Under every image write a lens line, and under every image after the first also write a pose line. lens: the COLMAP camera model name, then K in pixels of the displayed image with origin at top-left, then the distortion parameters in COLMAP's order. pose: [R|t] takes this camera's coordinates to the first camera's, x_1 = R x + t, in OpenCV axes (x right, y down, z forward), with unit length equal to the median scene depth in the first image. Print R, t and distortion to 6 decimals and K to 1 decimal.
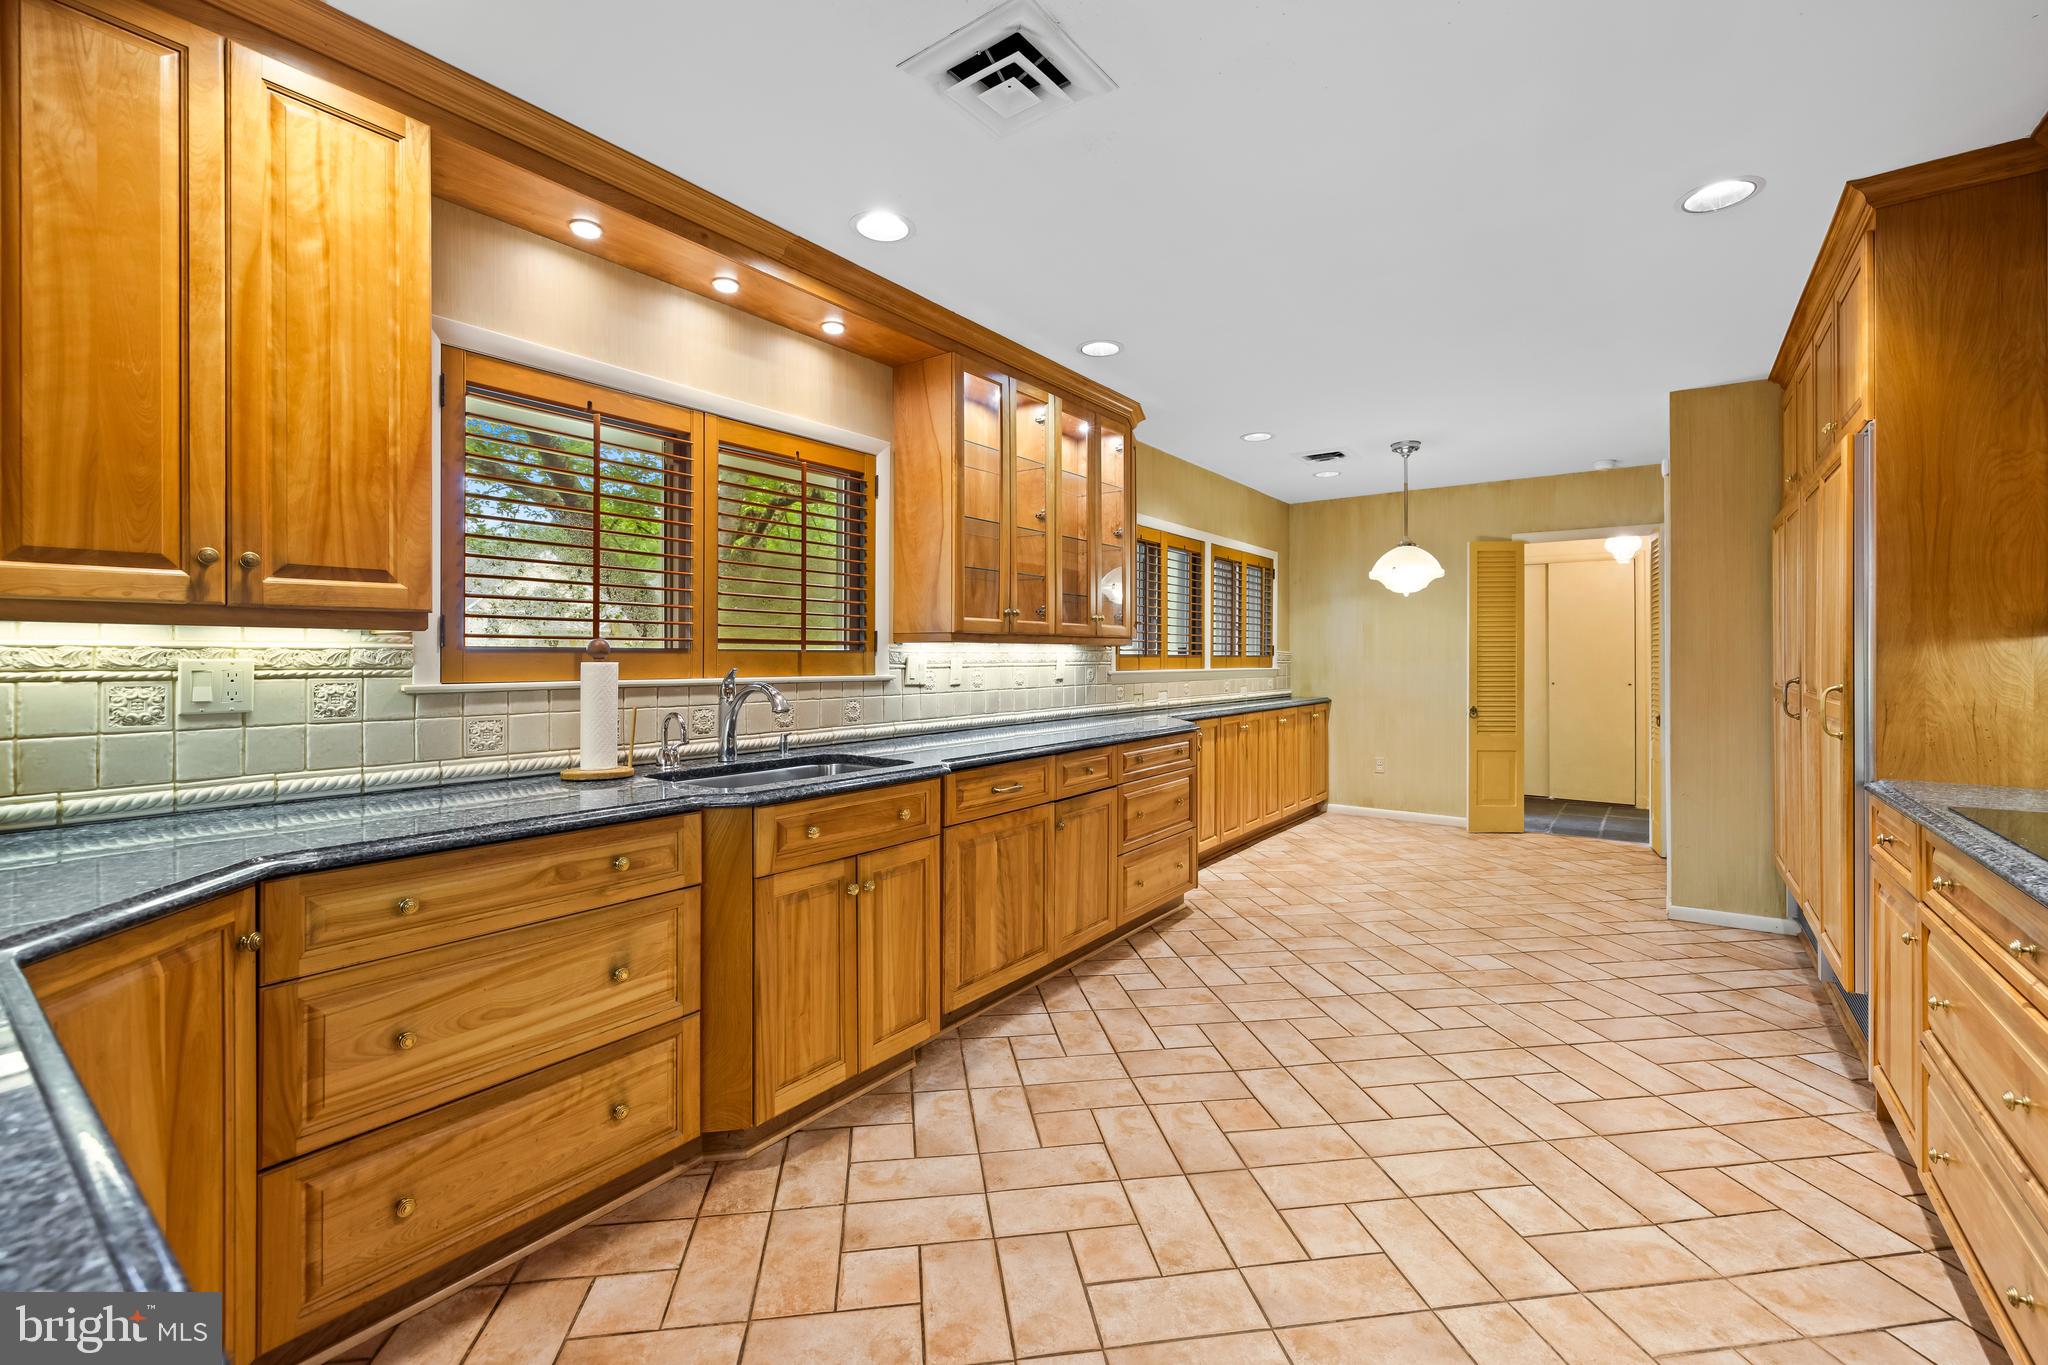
lens RADIAL K [[862.0, 0, 1021.6], [0, 862.0, 663.4], [0, 0, 1]] dist [0.005578, -0.000267]
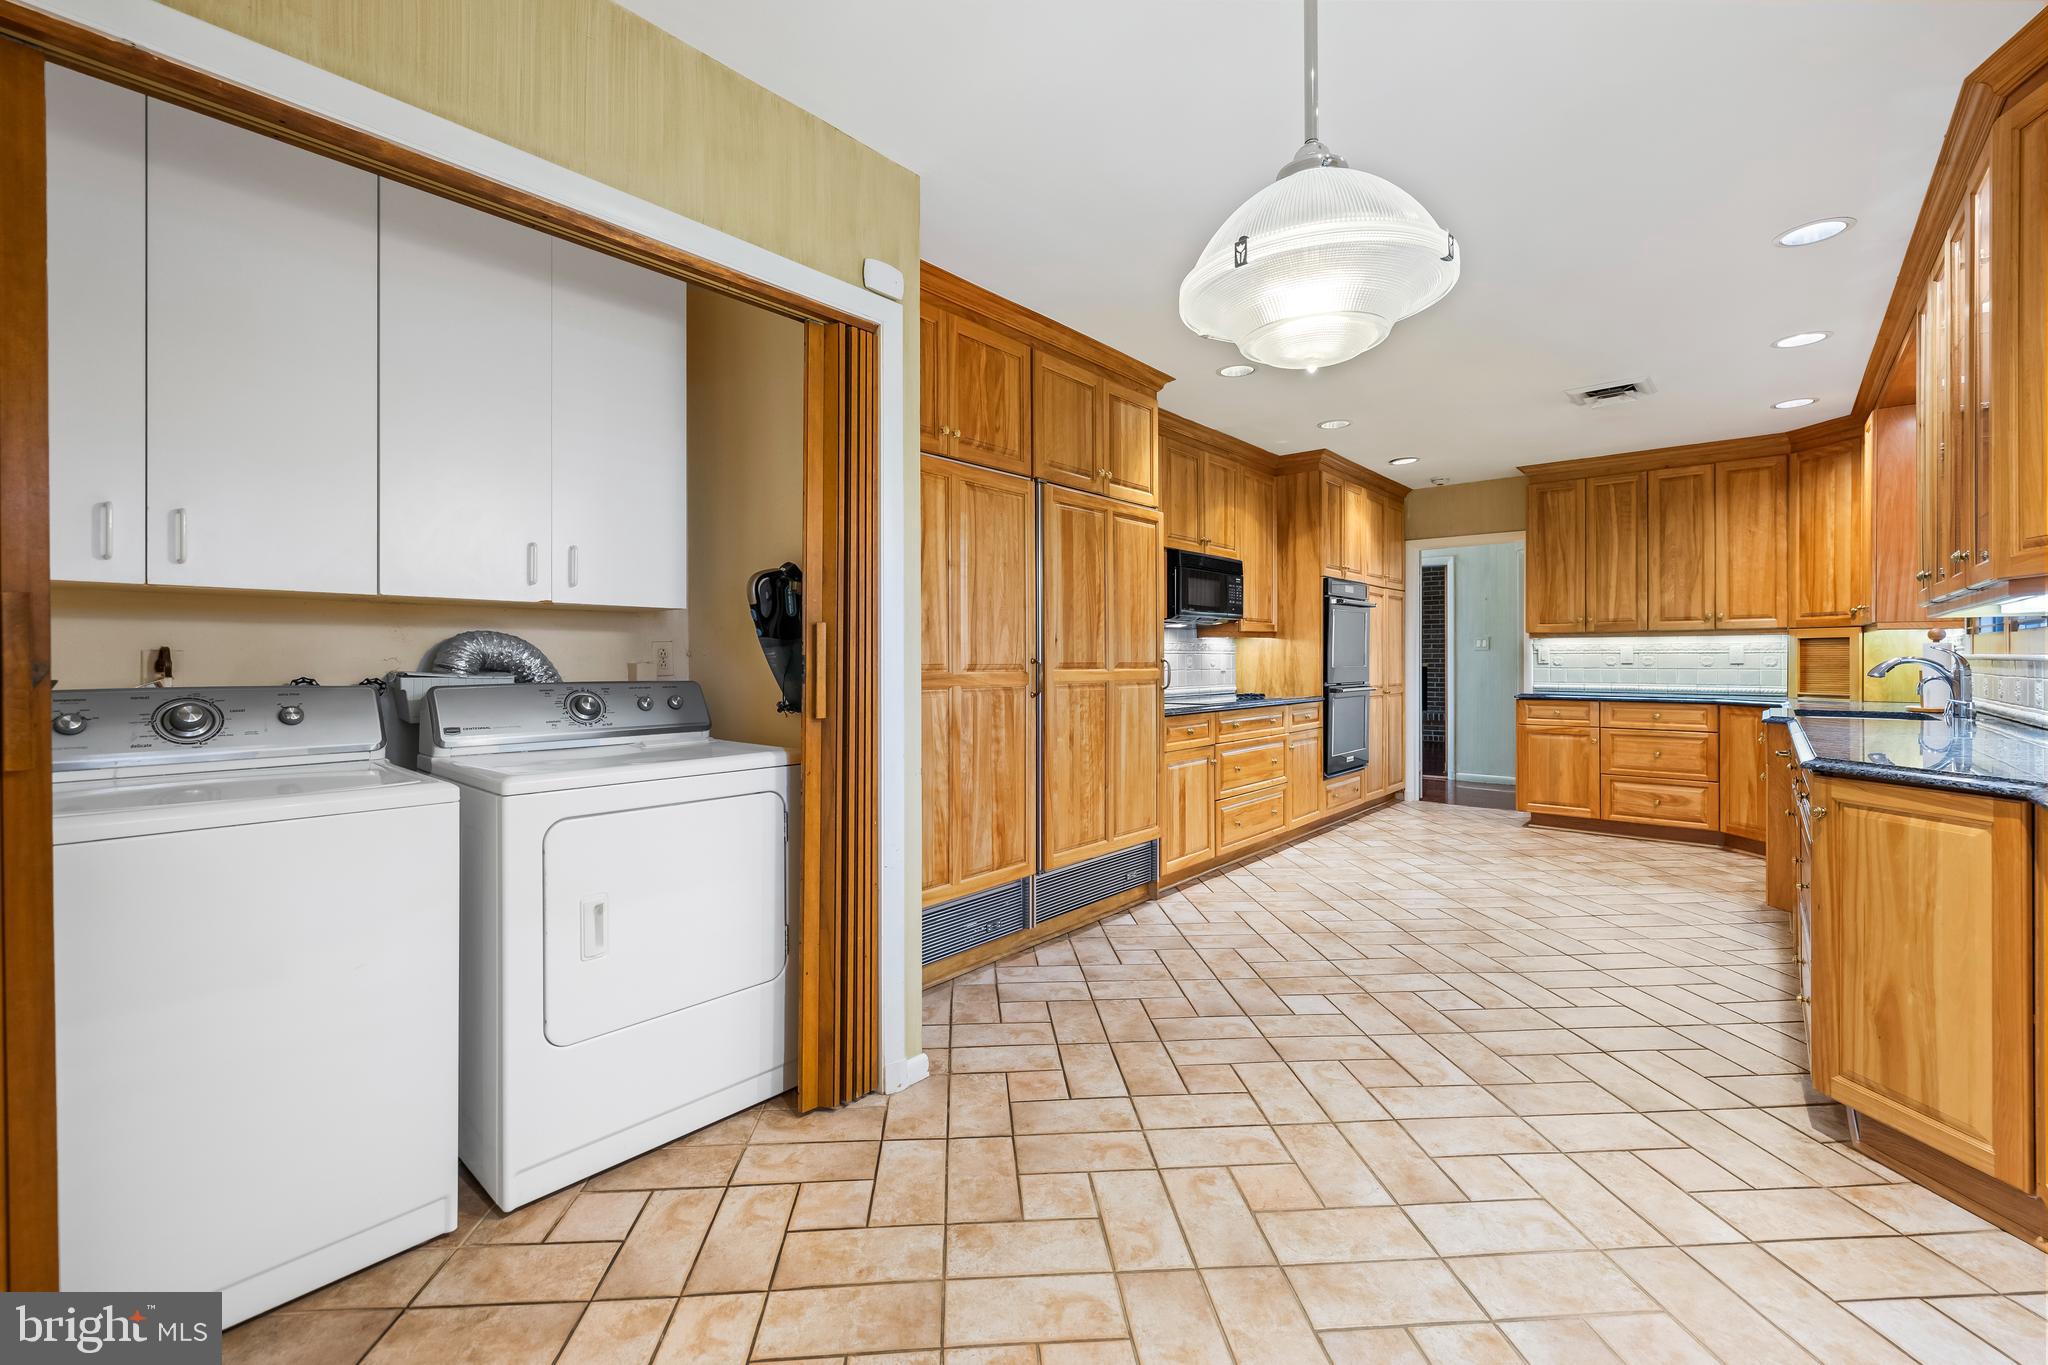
lens RADIAL K [[862.0, 0, 1013.4], [0, 862.0, 660.1], [0, 0, 1]] dist [0.005578, -0.000267]
pose [[-0.996737, 0.013510, 0.079582, 0.657939], [0.013484, 0.999909, -0.000859, 0.005604], [-0.079586, 0.000217, -0.996828, 1.622777]]
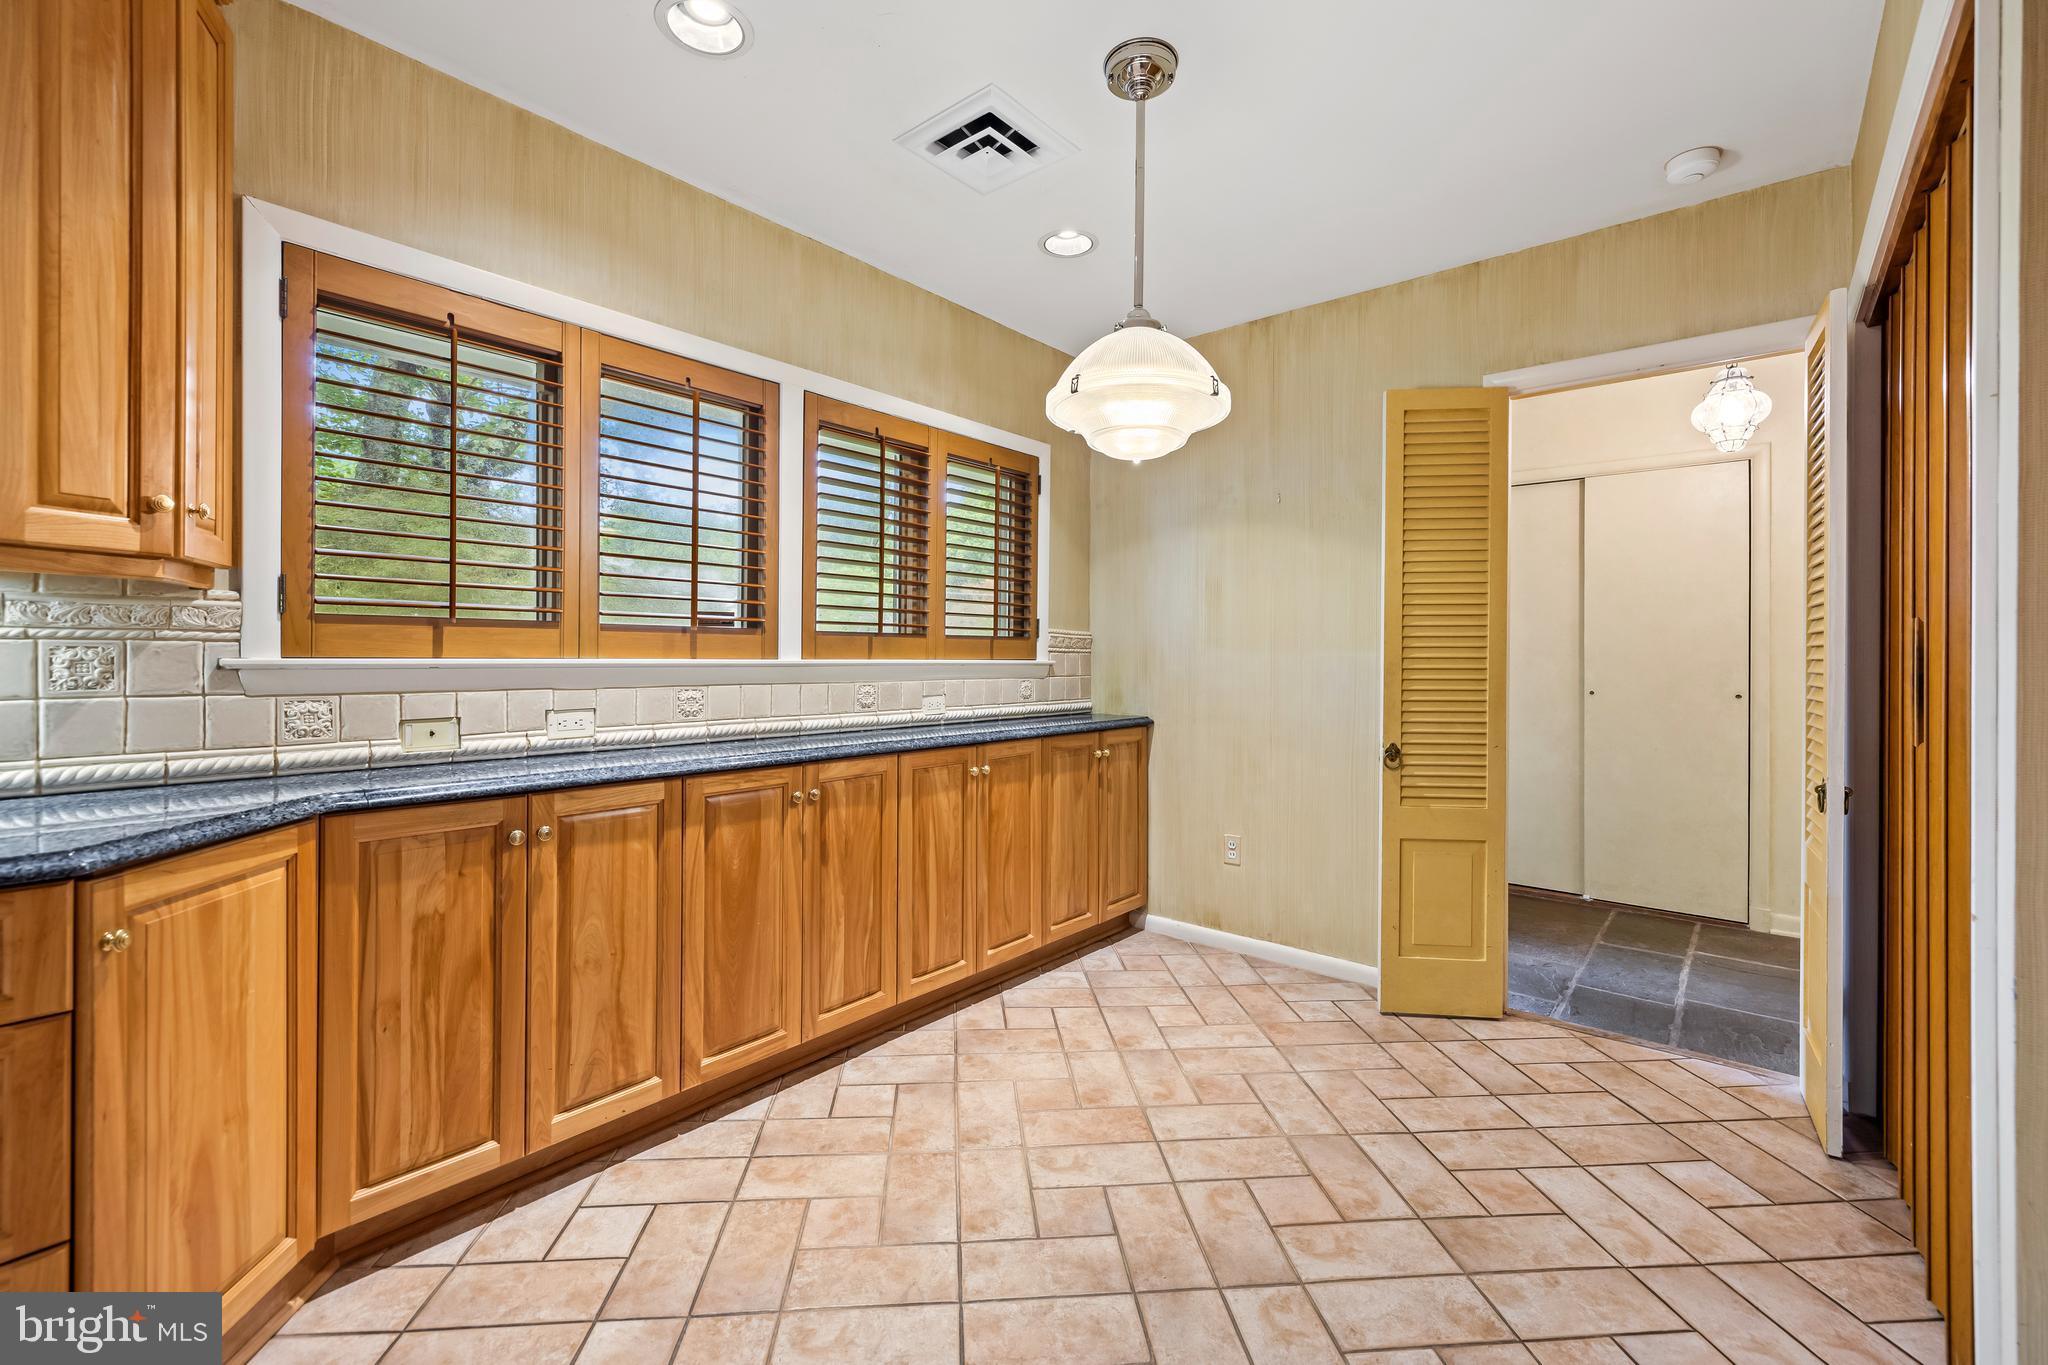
lens RADIAL K [[862.0, 0, 1012.2], [0, 862.0, 654.0], [0, 0, 1]] dist [0.005578, -0.000267]
pose [[0.997212, 0.017502, -0.072533, 0.534259], [-0.017459, 0.999847, 0.001221, 0.001770], [0.072544, 0.000049, 0.997365, 0.789899]]
